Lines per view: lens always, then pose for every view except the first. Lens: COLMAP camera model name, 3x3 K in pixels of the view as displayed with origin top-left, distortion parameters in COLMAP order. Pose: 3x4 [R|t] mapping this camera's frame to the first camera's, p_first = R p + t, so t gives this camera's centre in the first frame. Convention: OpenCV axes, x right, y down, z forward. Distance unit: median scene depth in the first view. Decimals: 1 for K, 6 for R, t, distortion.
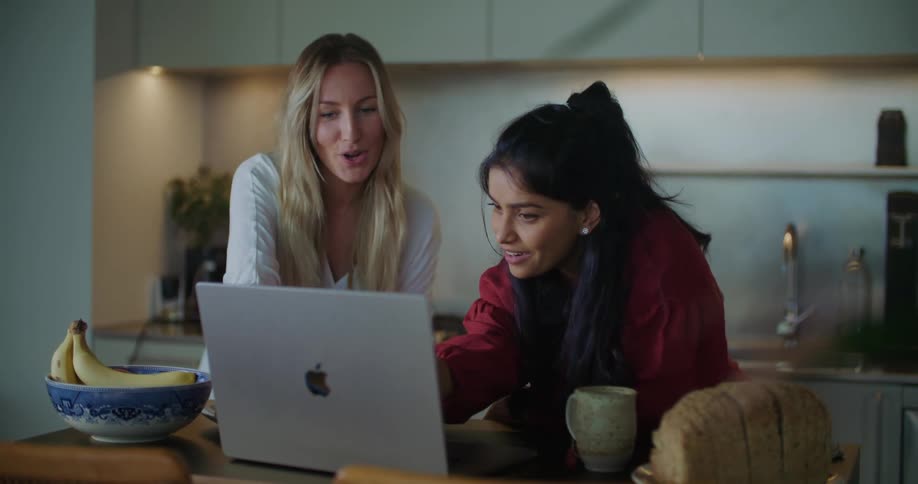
lens RADIAL K [[1399.5, 0, 461.1], [0, 1399.5, 239.6], [0, 0, 1]] dist [-0.054724, 0.000000]
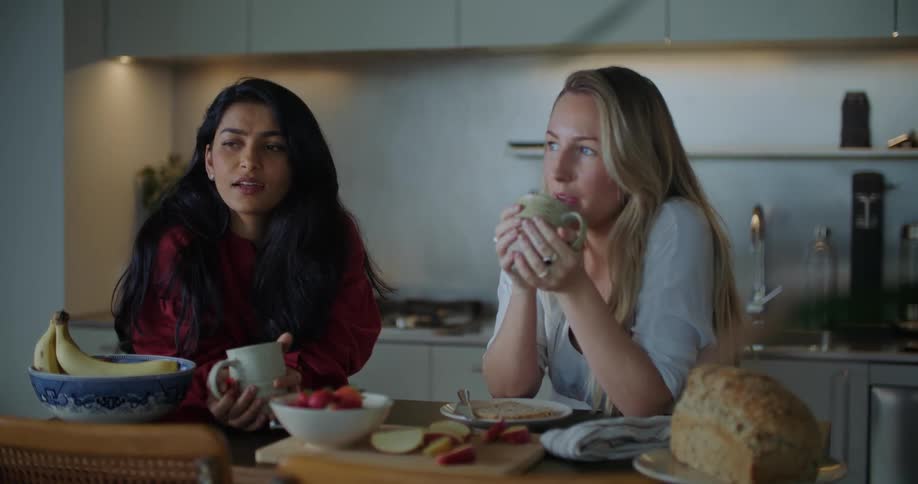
lens RADIAL K [[1399.5, 0, 457.3], [0, 1399.5, 239.0], [0, 0, 1]] dist [-0.054724, 0.000000]
pose [[0.999639, -0.012435, 0.023826, -0.010927], [0.012152, 0.999854, 0.011973, -0.002797], [-0.023972, -0.011680, 0.999644, -0.015595]]
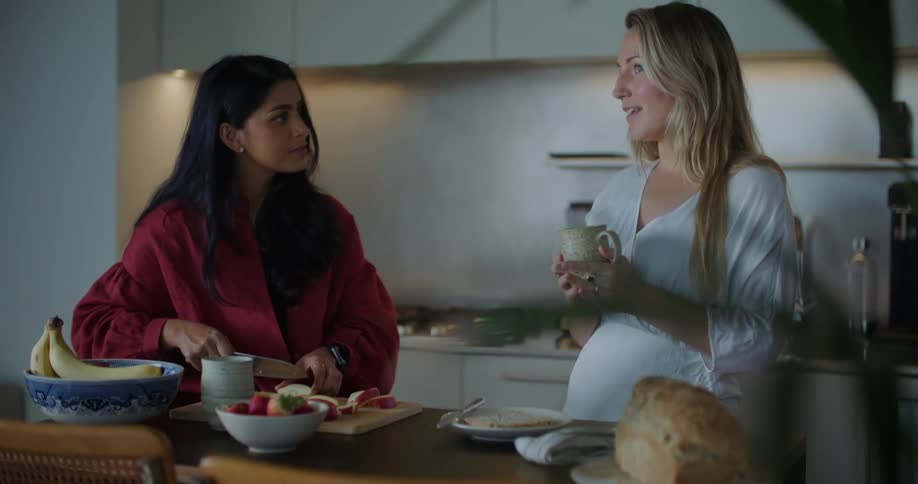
lens RADIAL K [[1399.5, 0, 456.4], [0, 1399.5, 249.9], [0, 0, 1]] dist [-0.054724, 0.000000]
pose [[0.997633, -0.007996, -0.068297, 0.106046], [0.008914, 0.999874, 0.013150, -0.004691], [0.068184, -0.013728, 0.997578, -0.038896]]
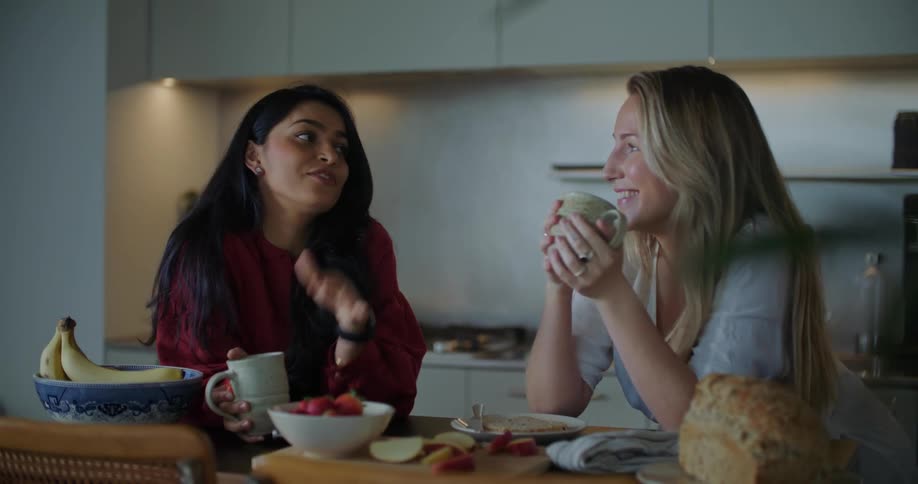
lens RADIAL K [[1399.5, 0, 459.3], [0, 1399.5, 256.9], [0, 0, 1]] dist [-0.054724, 0.000000]
pose [[0.999459, -0.007516, -0.032018, 0.039411], [0.007292, 0.999948, -0.007107, 0.024021], [0.032070, 0.006870, 0.999462, 0.012006]]
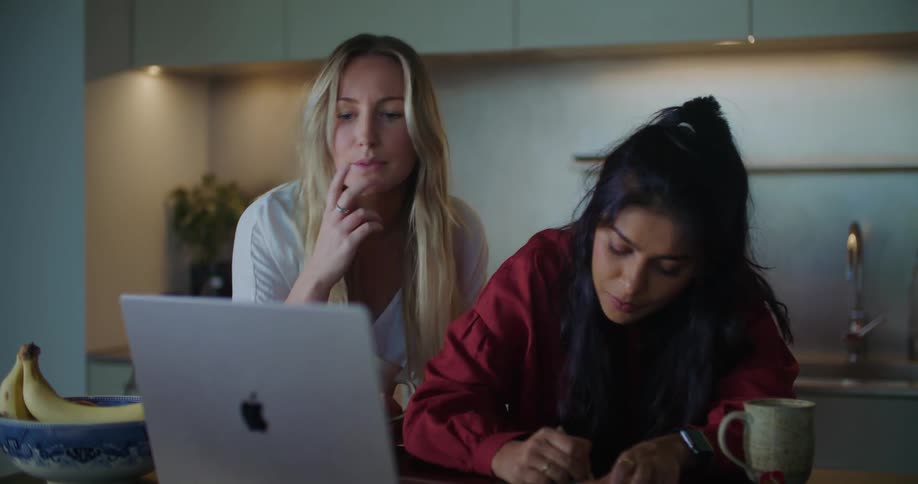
lens RADIAL K [[1399.5, 0, 461.7], [0, 1399.5, 248.5], [0, 0, 1]] dist [-0.054724, 0.000000]
pose [[0.999511, -0.018162, -0.025463, 0.010170], [0.018010, 0.999819, -0.006167, 0.010168], [0.025570, 0.005706, 0.999657, 0.166201]]
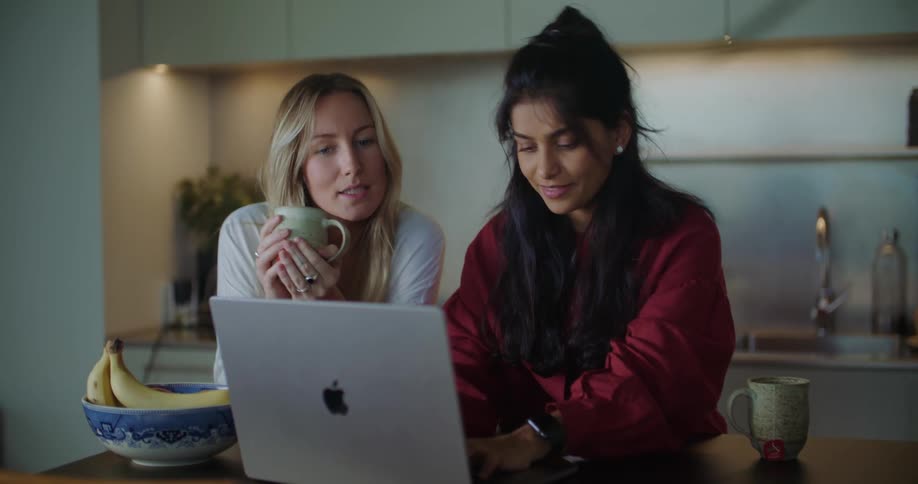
lens RADIAL K [[1399.5, 0, 457.2], [0, 1399.5, 238.2], [0, 0, 1]] dist [-0.054724, 0.000000]
pose [[0.999504, -0.029839, 0.010101, -0.050227], [0.029743, 0.999512, 0.009493, -0.012656], [-0.010379, -0.009188, 0.999904, 0.050637]]
